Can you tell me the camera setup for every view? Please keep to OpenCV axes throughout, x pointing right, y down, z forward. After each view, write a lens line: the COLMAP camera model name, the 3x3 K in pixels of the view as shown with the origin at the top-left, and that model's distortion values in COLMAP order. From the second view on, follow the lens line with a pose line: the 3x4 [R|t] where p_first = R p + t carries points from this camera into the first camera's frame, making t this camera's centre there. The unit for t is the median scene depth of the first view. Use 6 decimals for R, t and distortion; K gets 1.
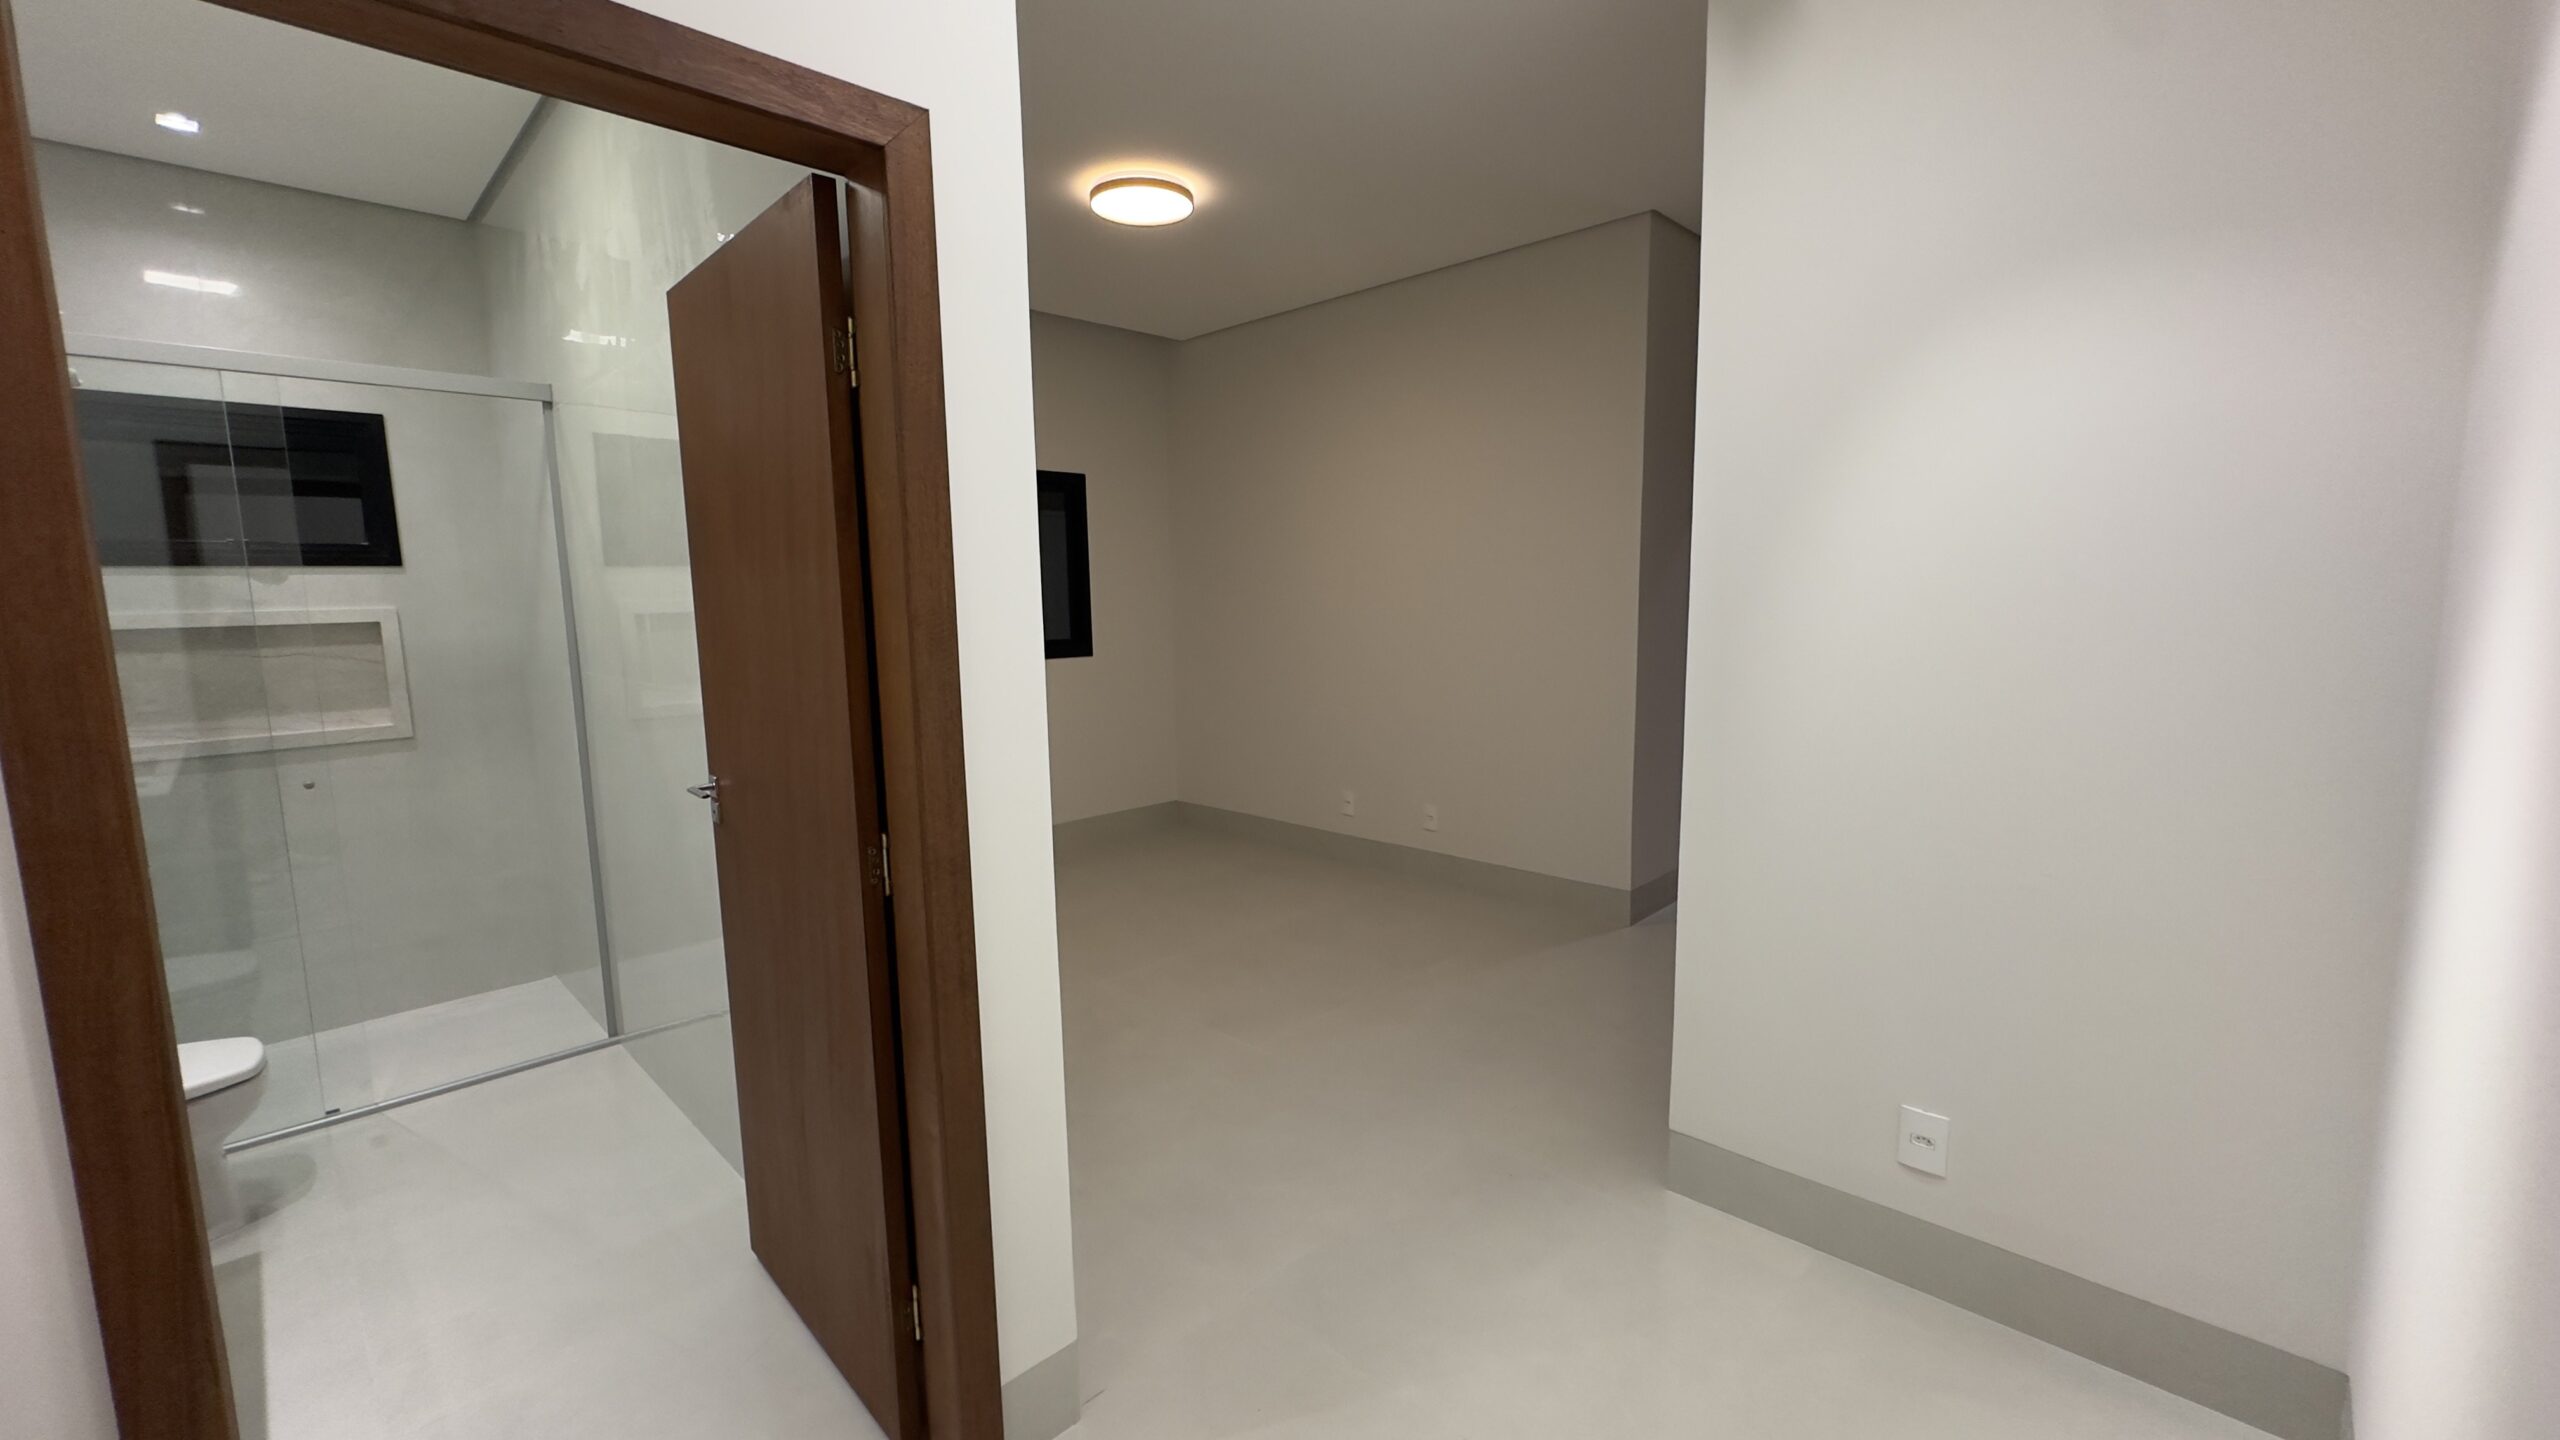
lens RADIAL K [[1031.7, 0, 1275.7], [0, 1031.7, 724.2], [0, 0, 1]] dist [-0.003908, 0.000850]
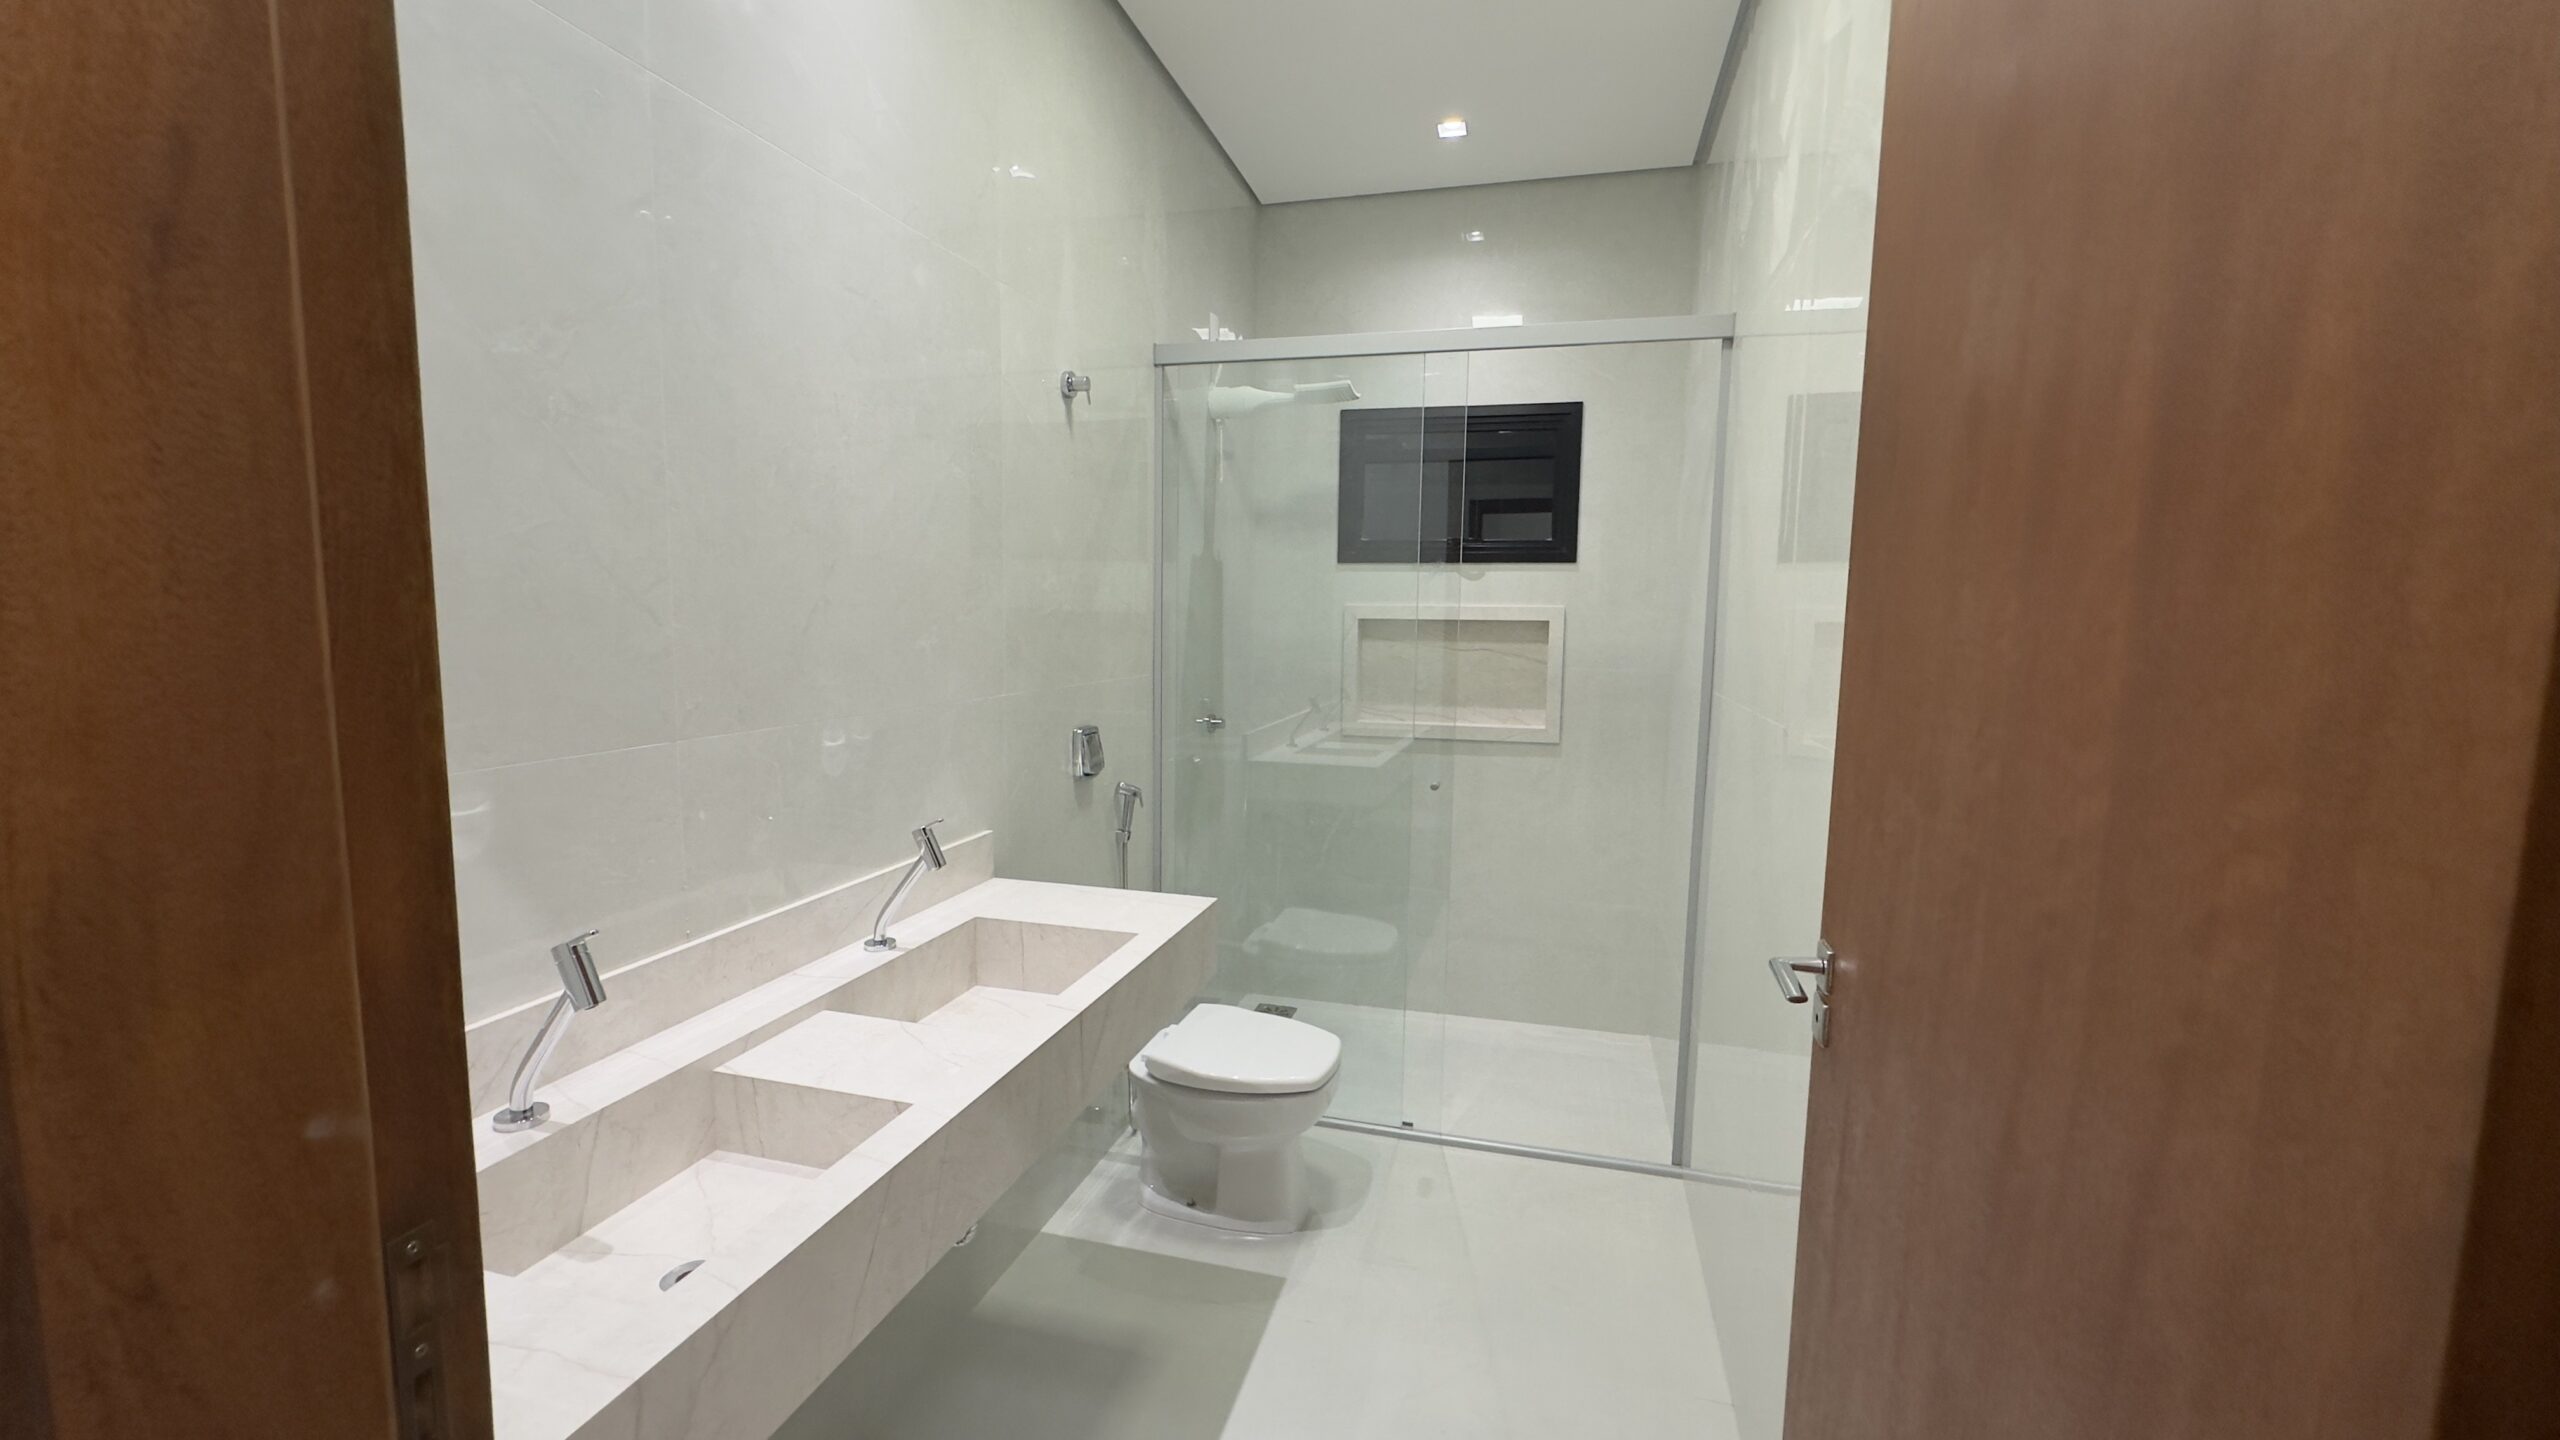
lens RADIAL K [[1031.7, 0, 1275.7], [0, 1031.7, 724.2], [0, 0, 1]] dist [-0.003908, 0.000850]
pose [[0.492916, 0.119973, -0.861766, -0.159825], [-0.136147, 0.988882, 0.059796, -0.027469], [0.859359, 0.087852, 0.503770, 0.311624]]
